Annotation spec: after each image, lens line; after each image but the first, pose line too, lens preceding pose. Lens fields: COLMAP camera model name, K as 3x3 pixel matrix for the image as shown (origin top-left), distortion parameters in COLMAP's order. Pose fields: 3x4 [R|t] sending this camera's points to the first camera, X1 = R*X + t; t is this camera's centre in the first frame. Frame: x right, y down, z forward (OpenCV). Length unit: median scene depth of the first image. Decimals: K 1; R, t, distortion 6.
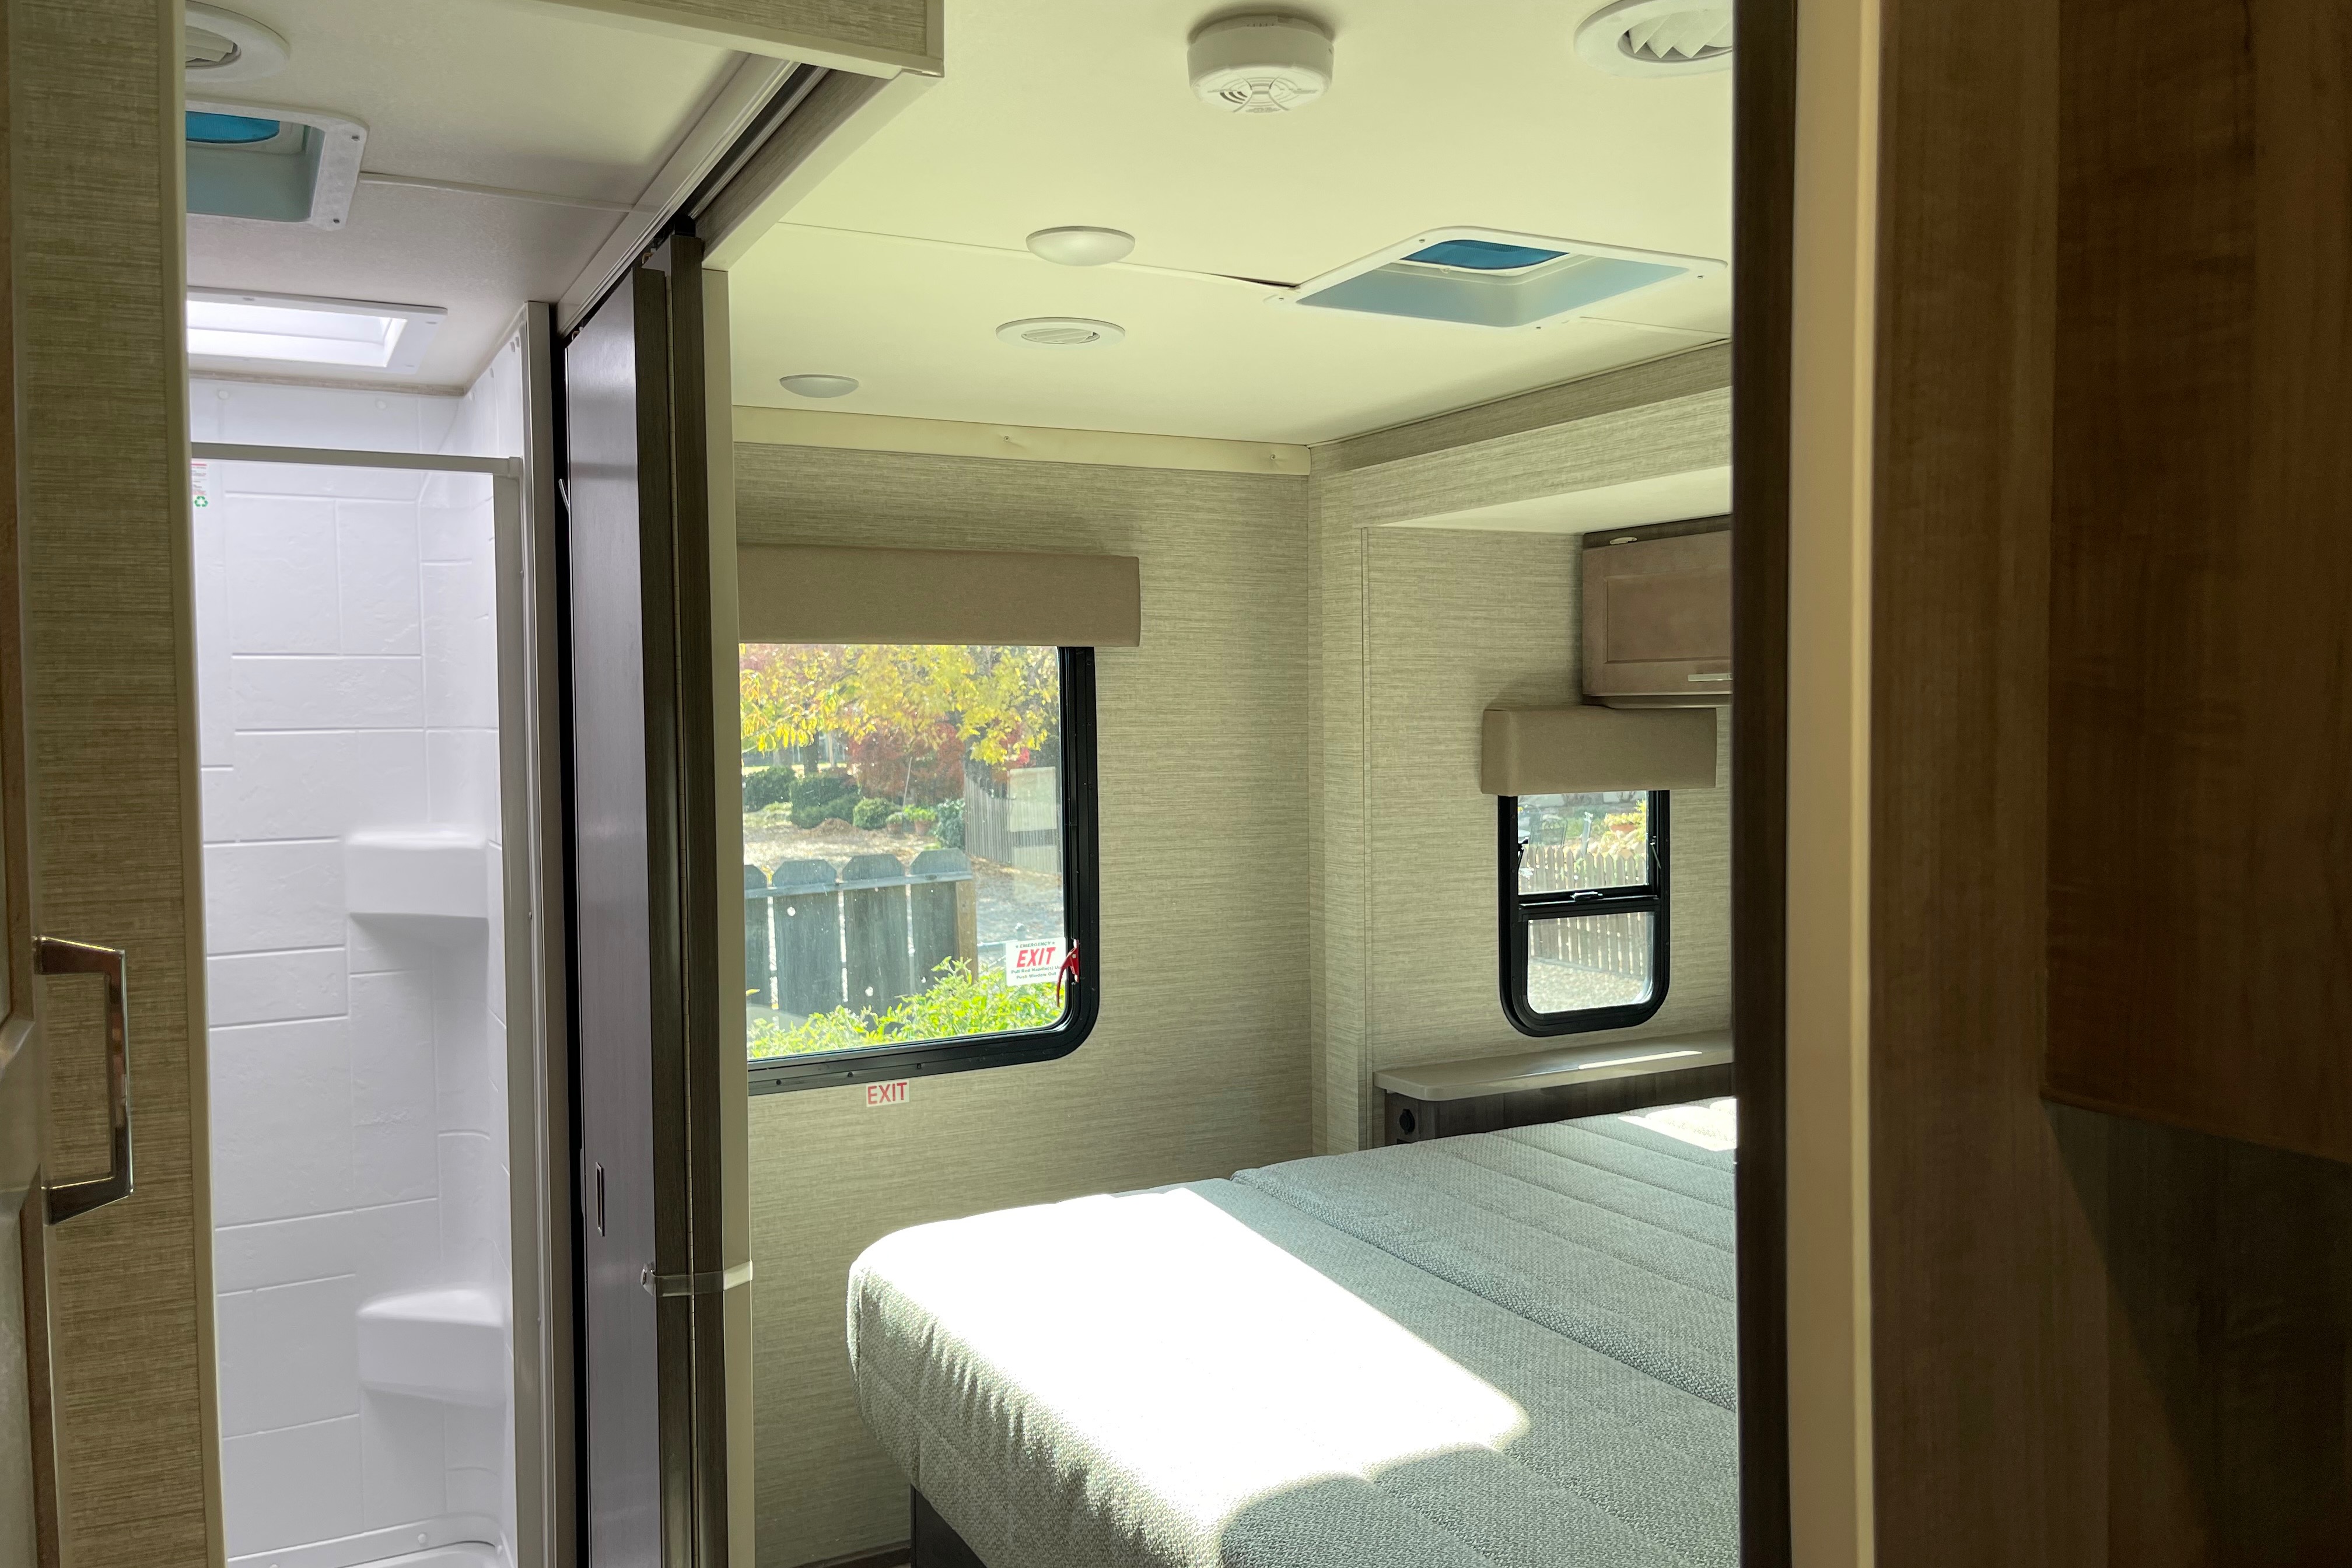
lens RADIAL K [[1761.7, 0, 1178.3], [0, 1761.7, 782.4], [0, 0, 1]] dist [0.019234, -0.047453]
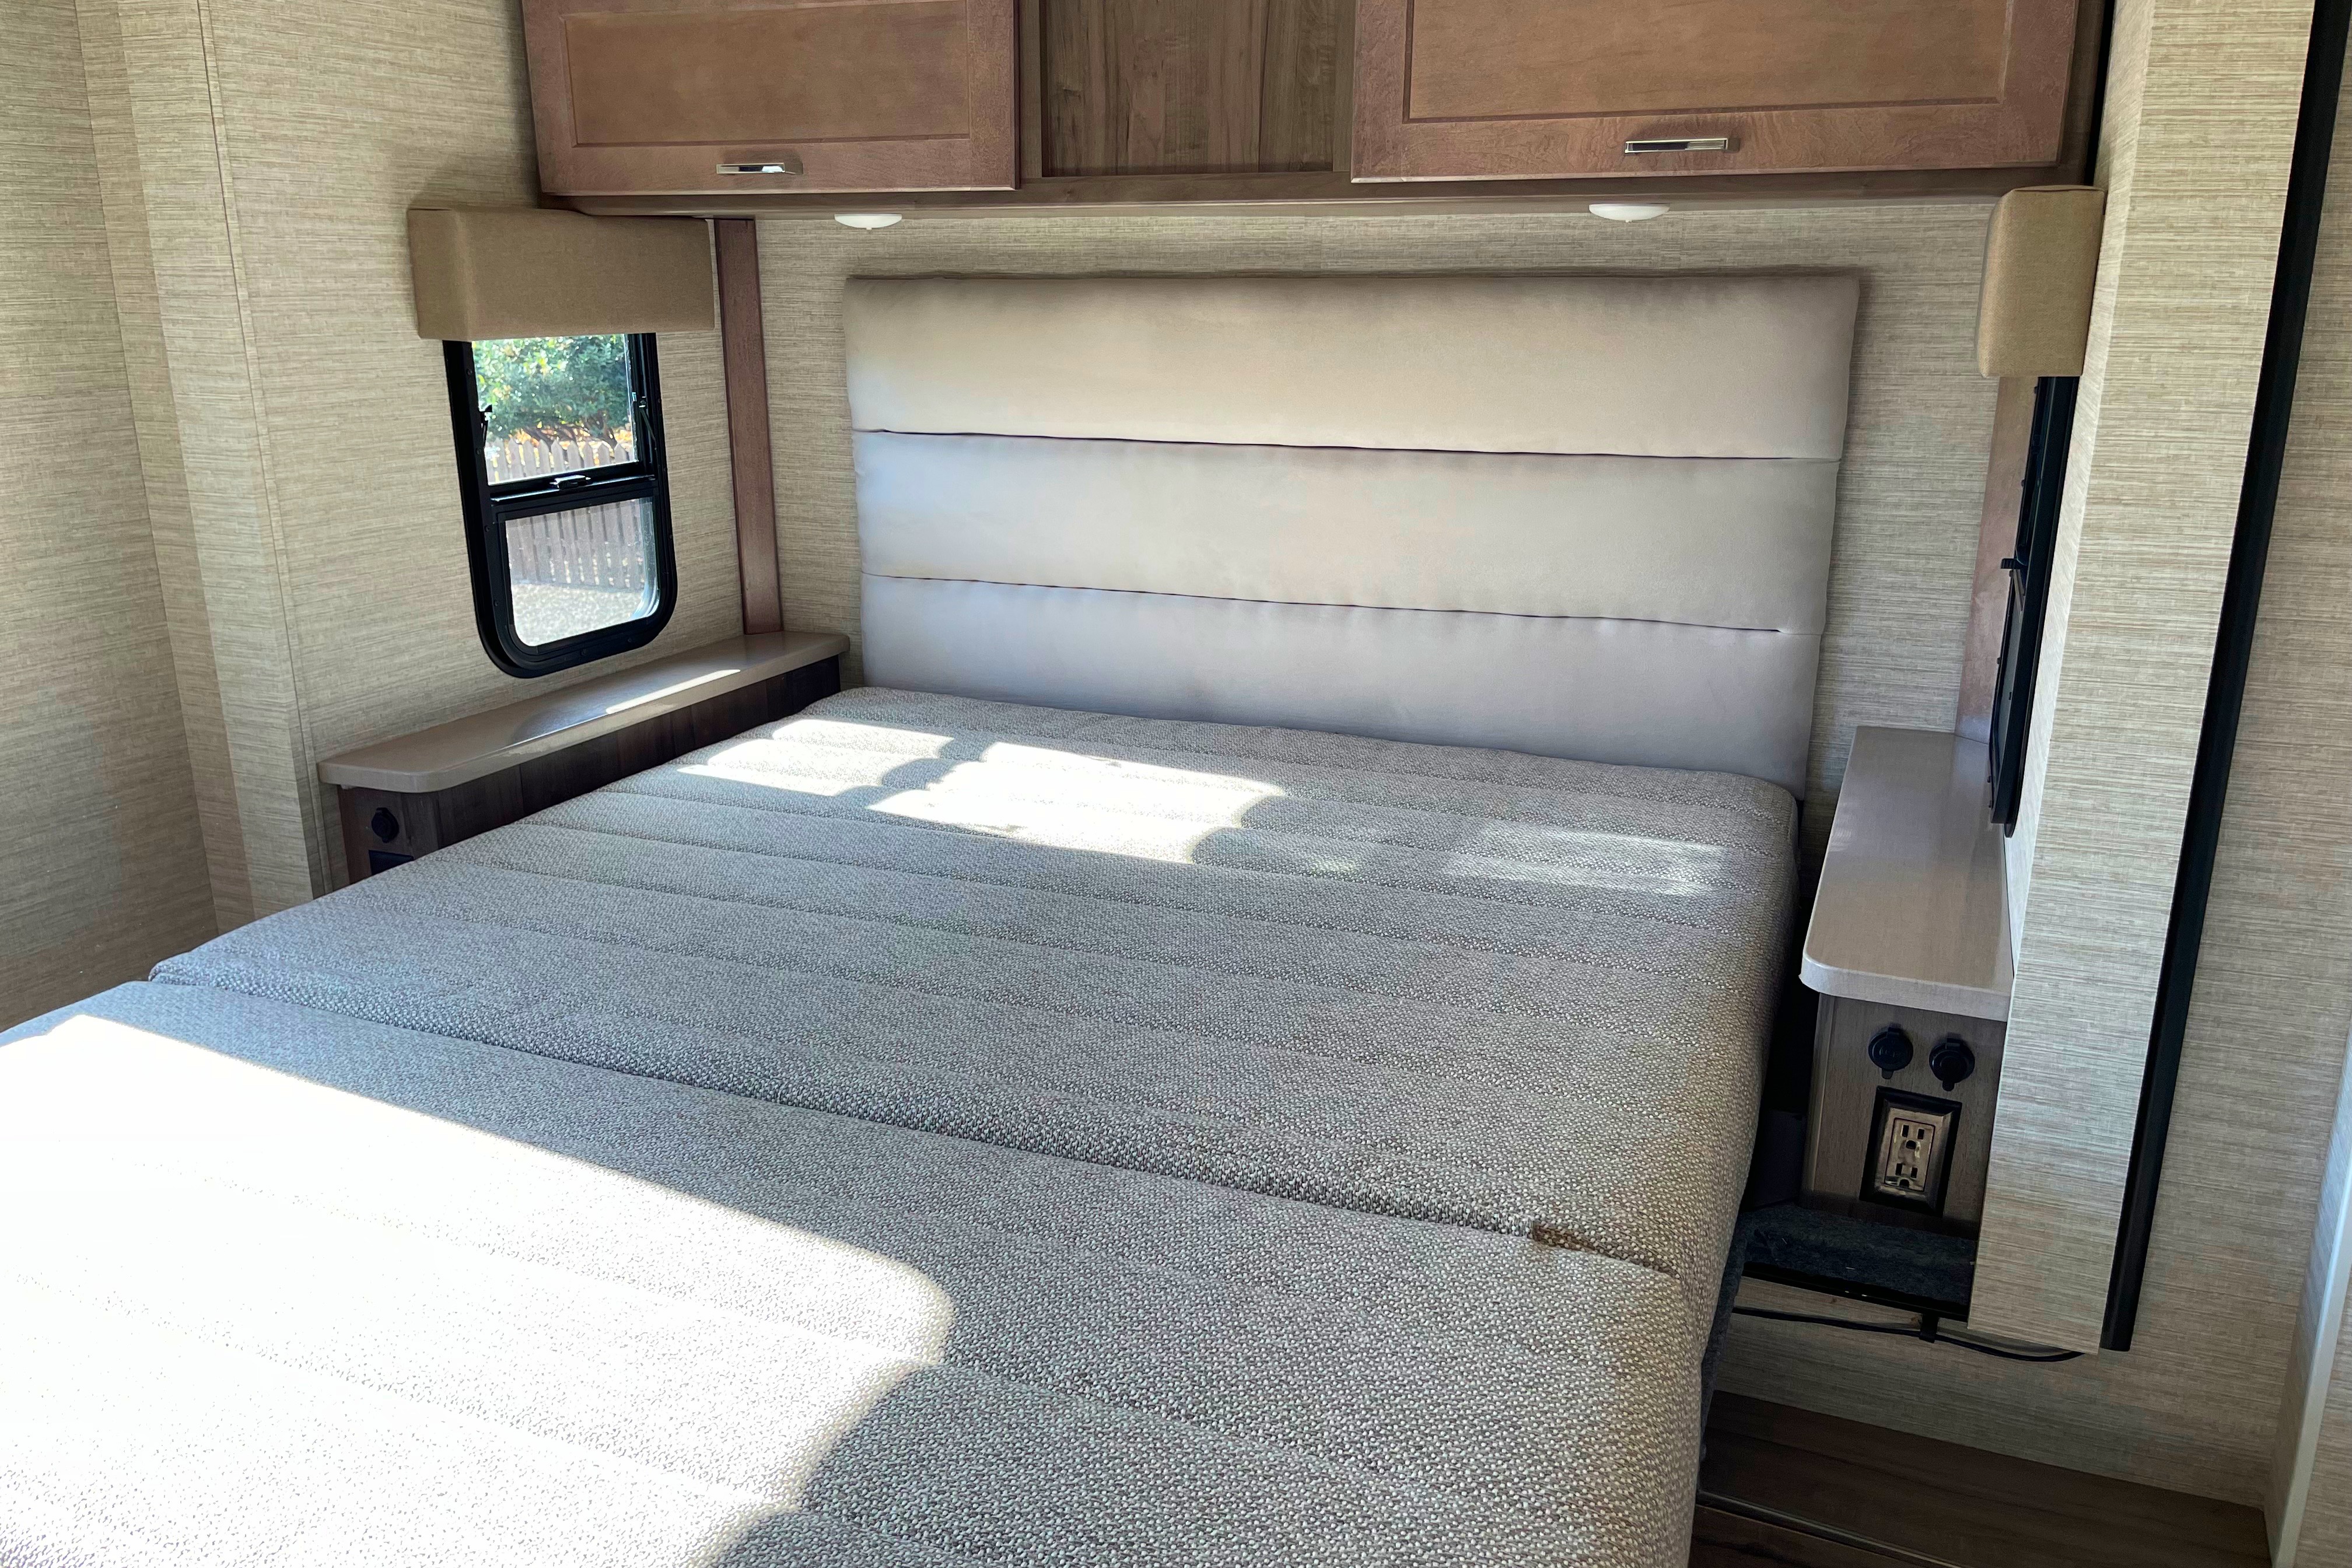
lens RADIAL K [[1761.7, 0, 1181.8], [0, 1761.7, 803.3], [0, 0, 1]] dist [0.019234, -0.047453]
pose [[0.762425, -0.176148, 0.622640, -0.060014], [0.018137, 0.967674, 0.251551, 0.014274], [-0.646823, -0.180496, 0.740973, 0.274054]]
